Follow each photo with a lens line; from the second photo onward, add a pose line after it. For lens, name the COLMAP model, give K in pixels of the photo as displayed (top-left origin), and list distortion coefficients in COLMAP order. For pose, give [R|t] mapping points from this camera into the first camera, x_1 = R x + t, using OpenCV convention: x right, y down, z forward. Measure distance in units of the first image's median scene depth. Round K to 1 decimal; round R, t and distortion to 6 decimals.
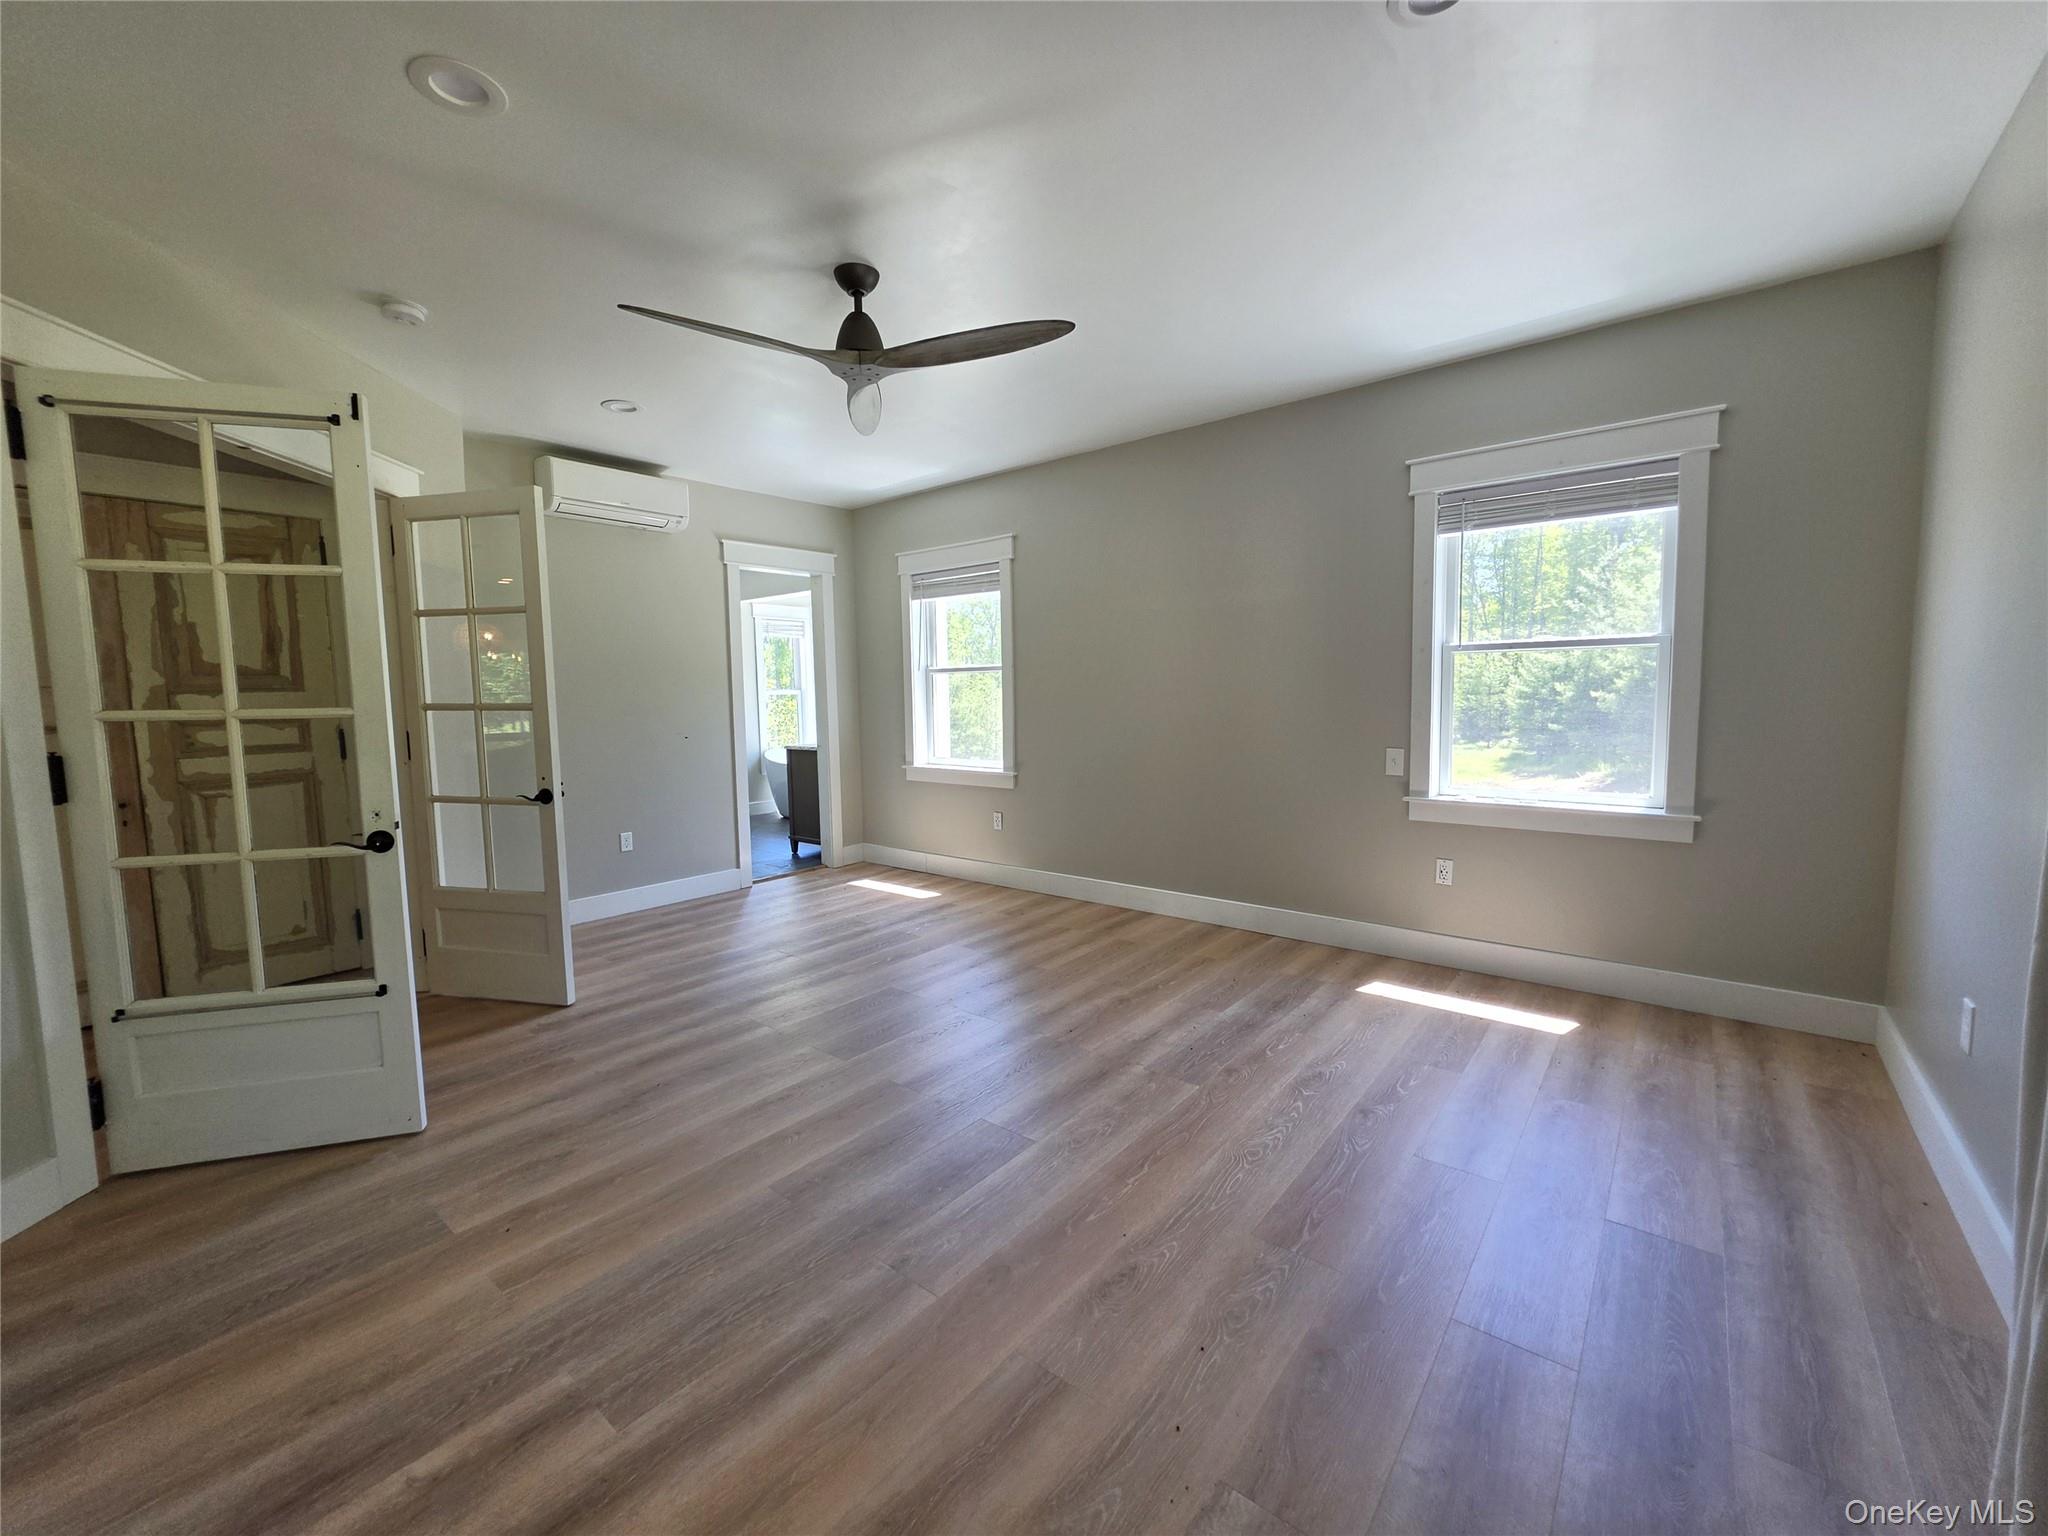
lens RADIAL K [[808.0, 0, 1024.0], [0, 808.0, 768.0], [0, 0, 1]] dist [-0.022839, 0.000126]
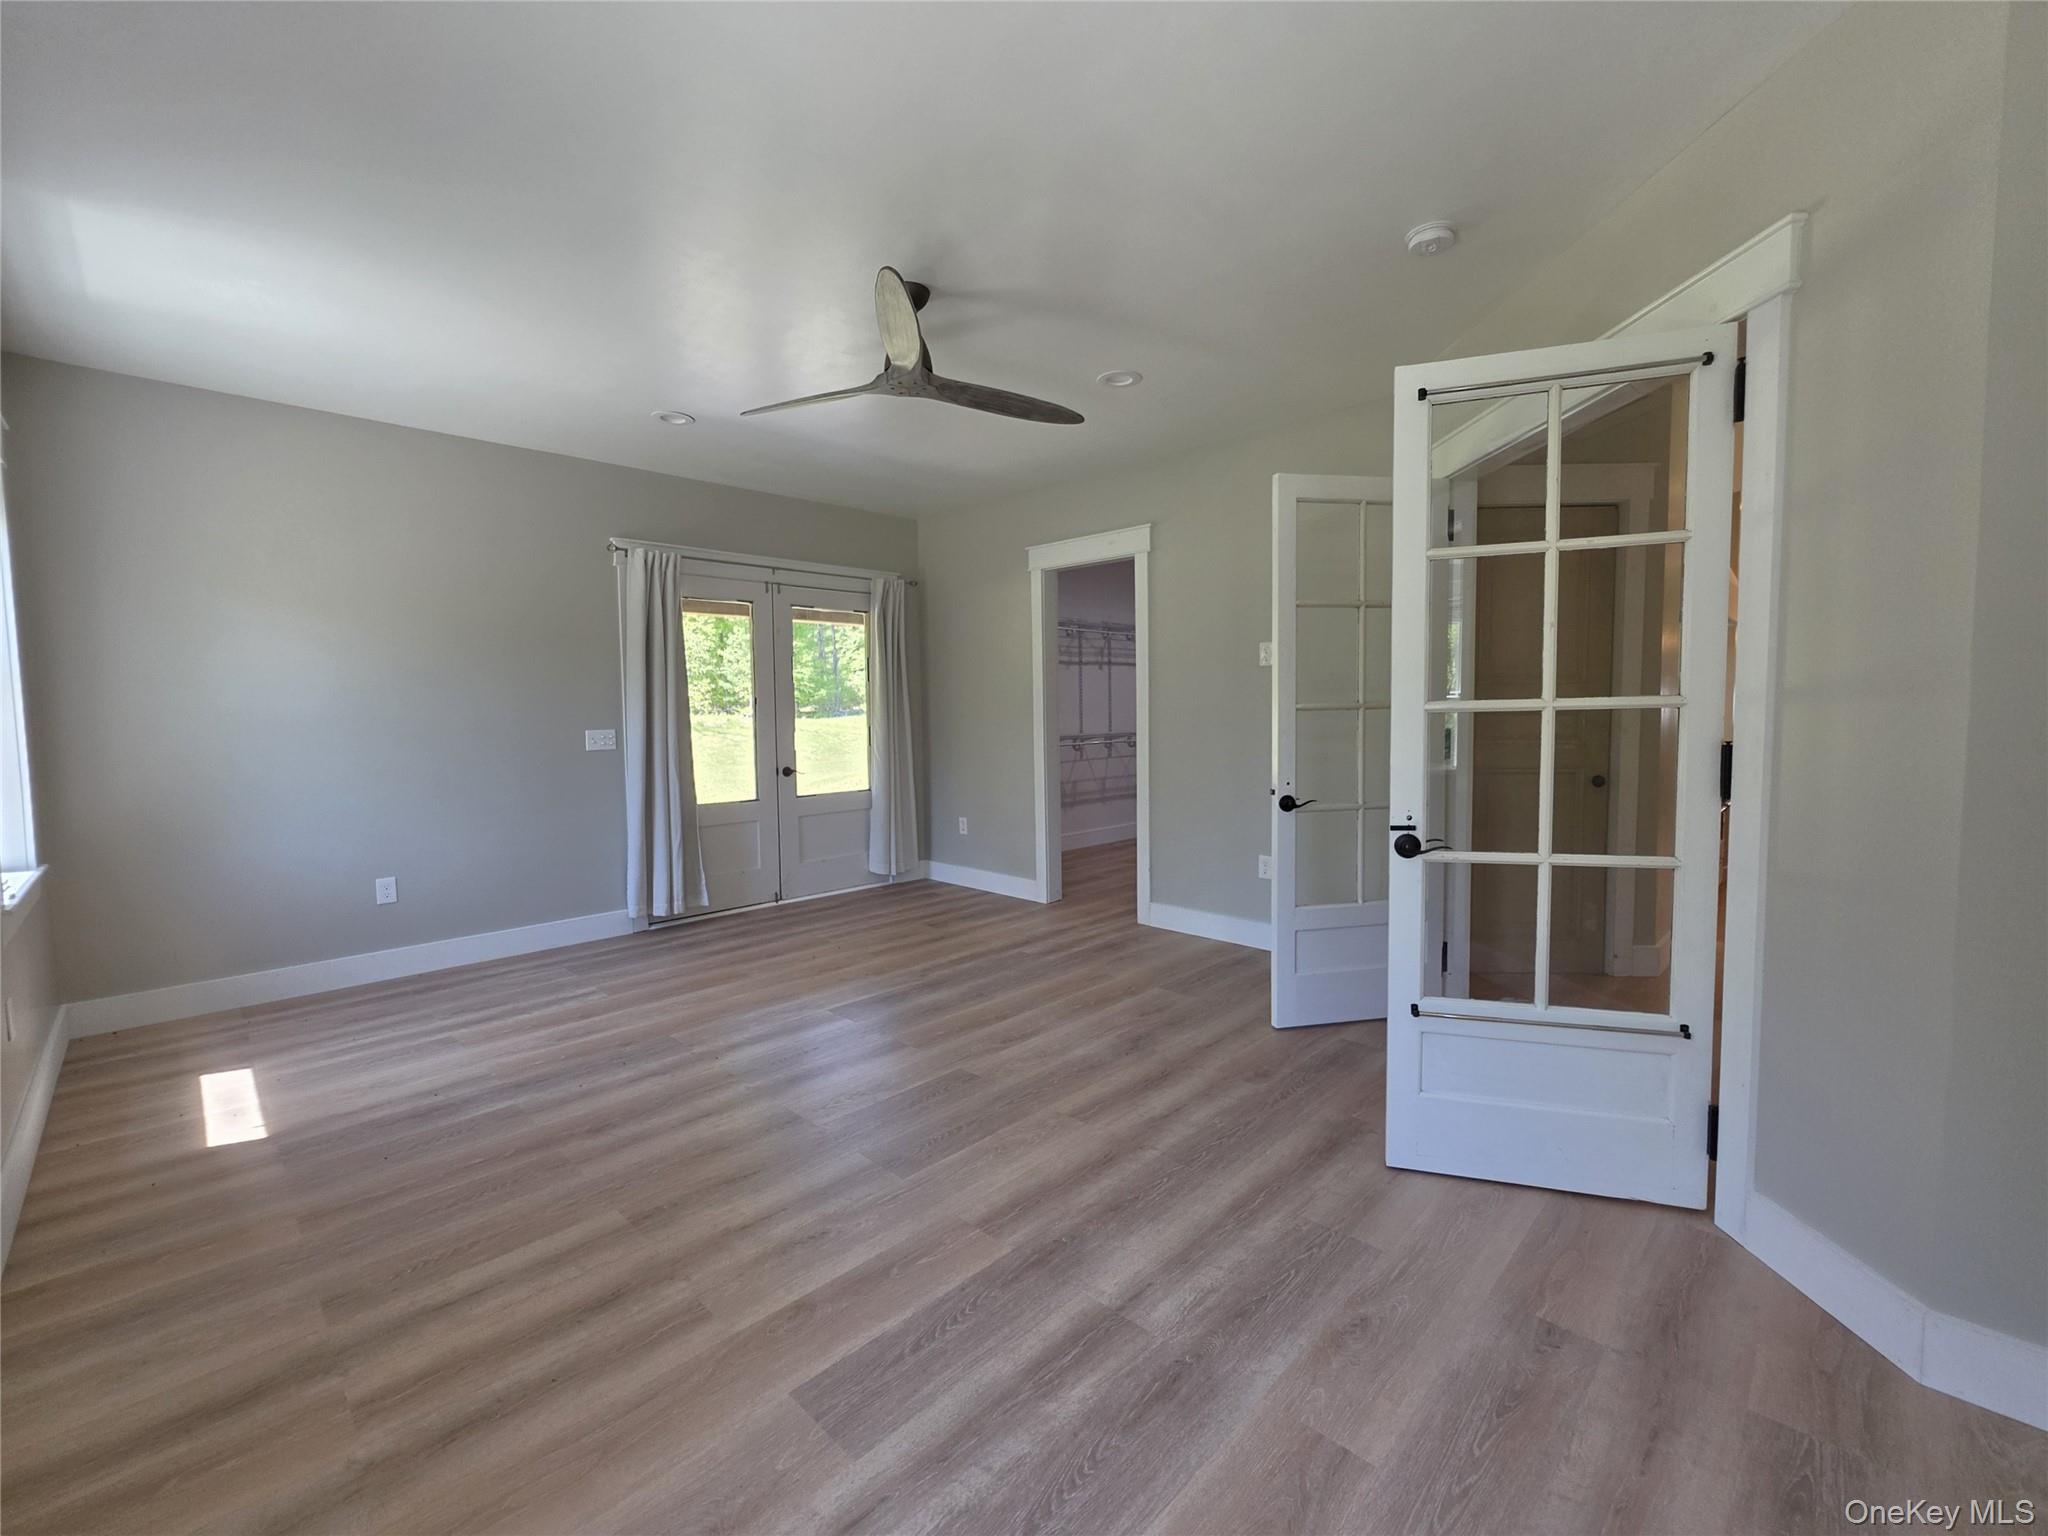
lens RADIAL K [[862.9, 0, 1023.1], [0, 862.9, 761.9], [0, 0, 1]] dist [-0.002720, -0.000188]
pose [[-0.995352, 0.023055, 0.093507, -0.390619], [0.037202, 0.987604, 0.152496, -0.169422], [-0.088832, 0.155266, -0.983871, 1.903474]]
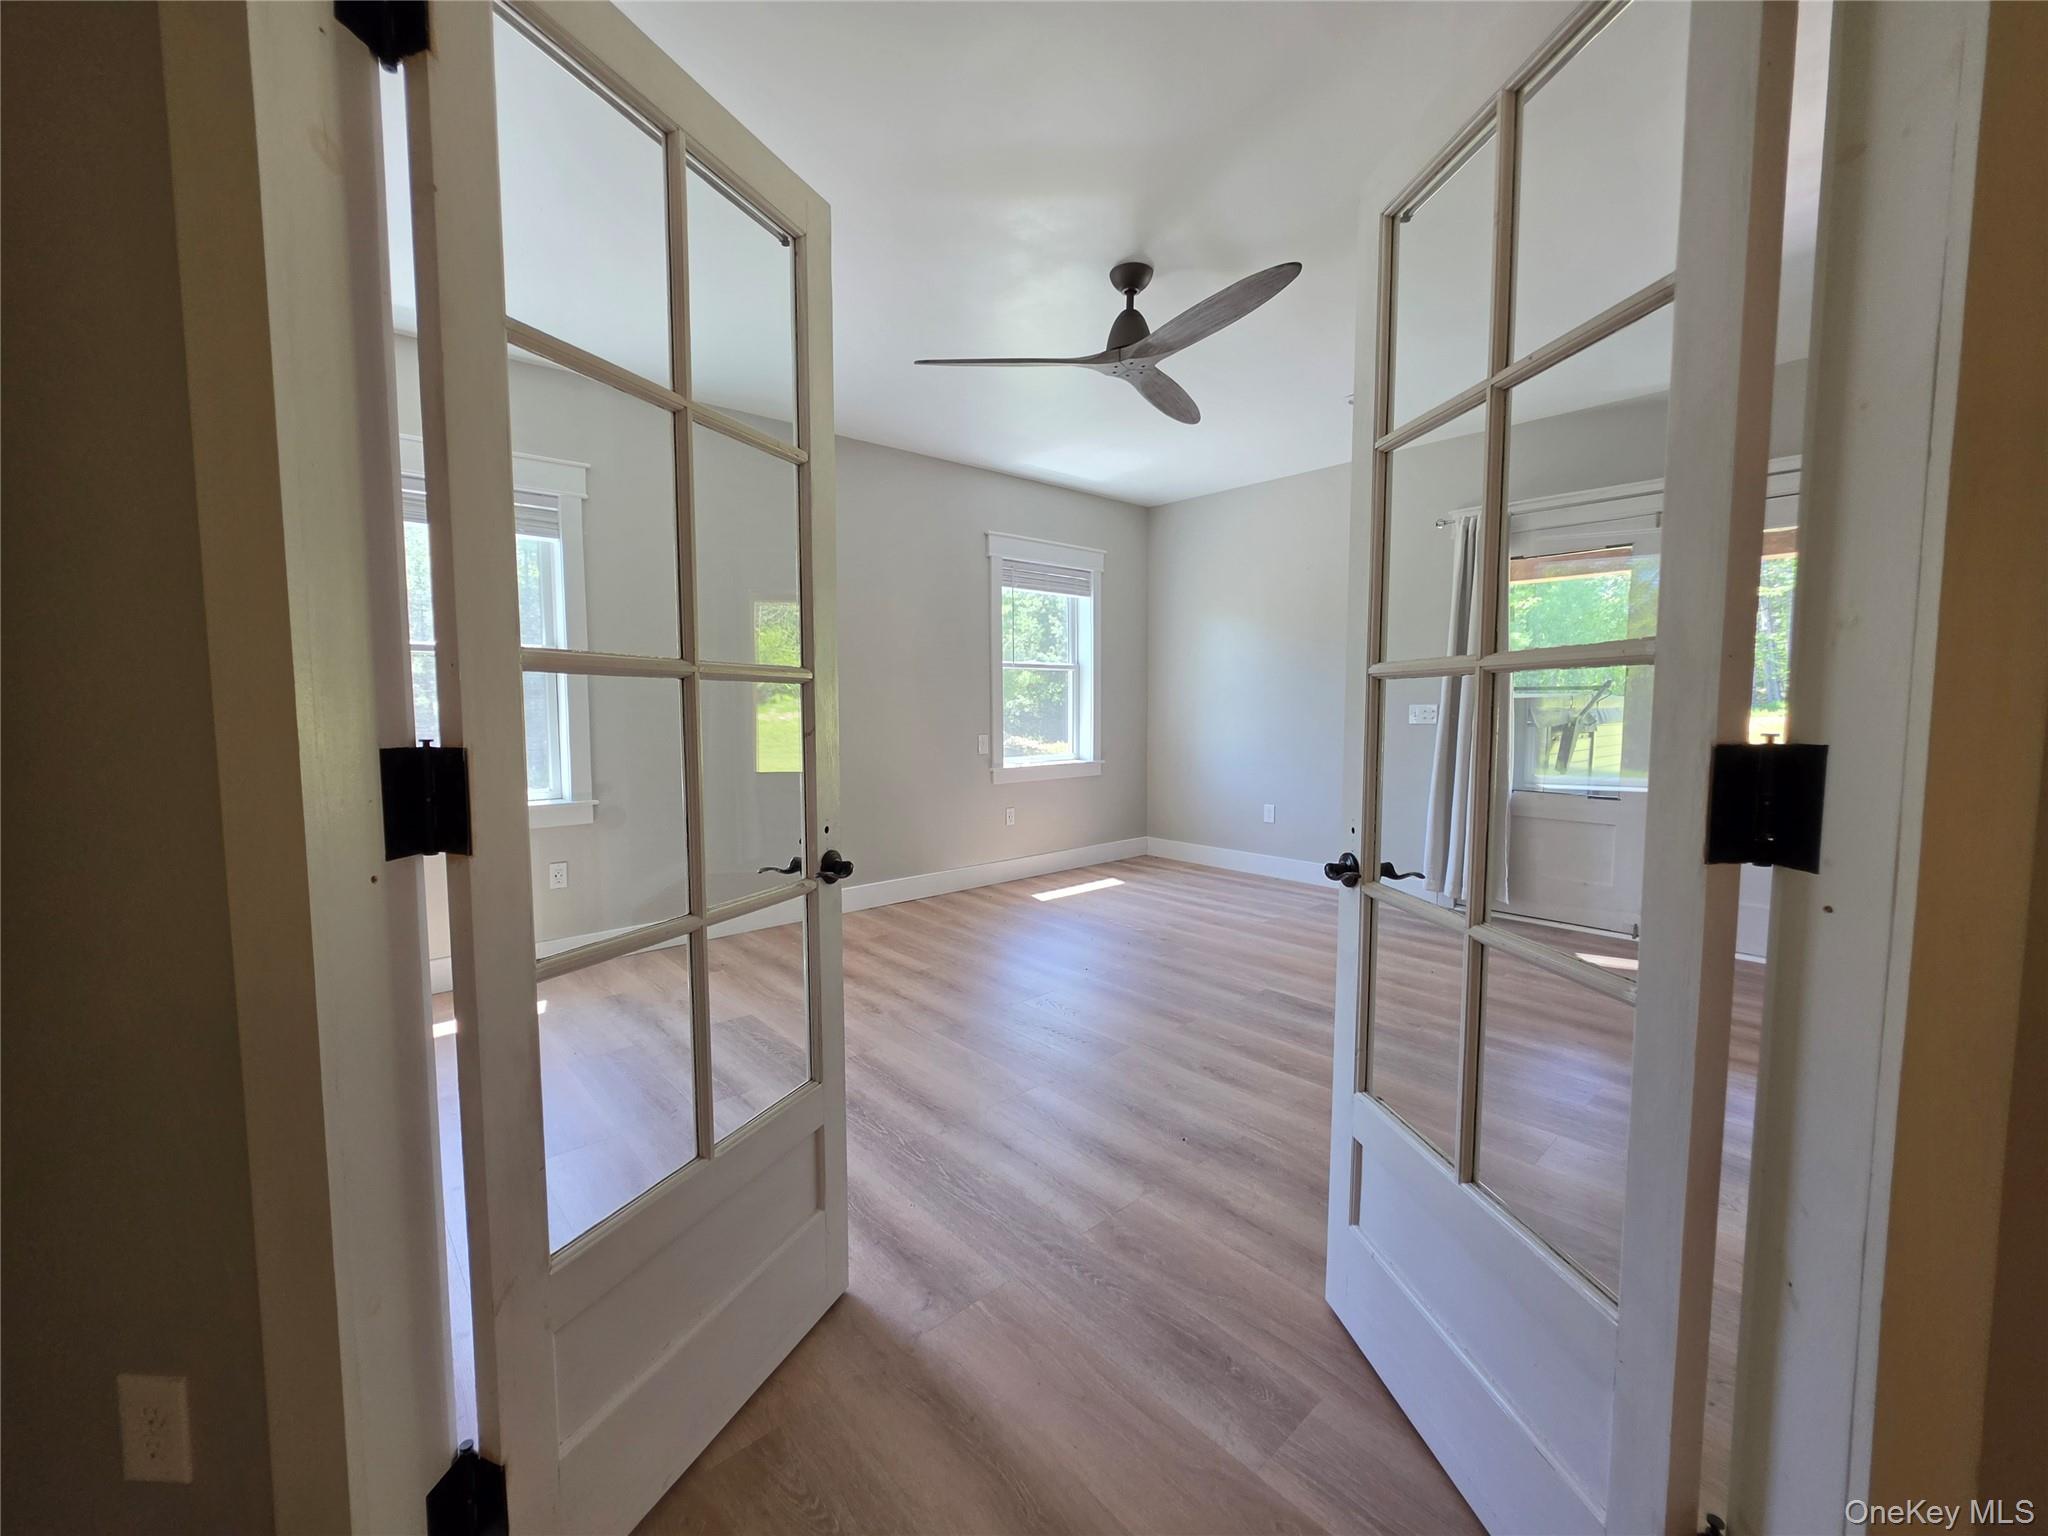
lens RADIAL K [[824.1, 0, 1022.8], [0, 824.1, 759.7], [0, 0, 1]] dist [-0.000195, 0.001042]
pose [[0.157322, -0.057527, 0.985870, -1.172963], [0.093007, 0.994728, 0.043202, -0.045393], [-0.983158, 0.084896, 0.161843, 0.890509]]
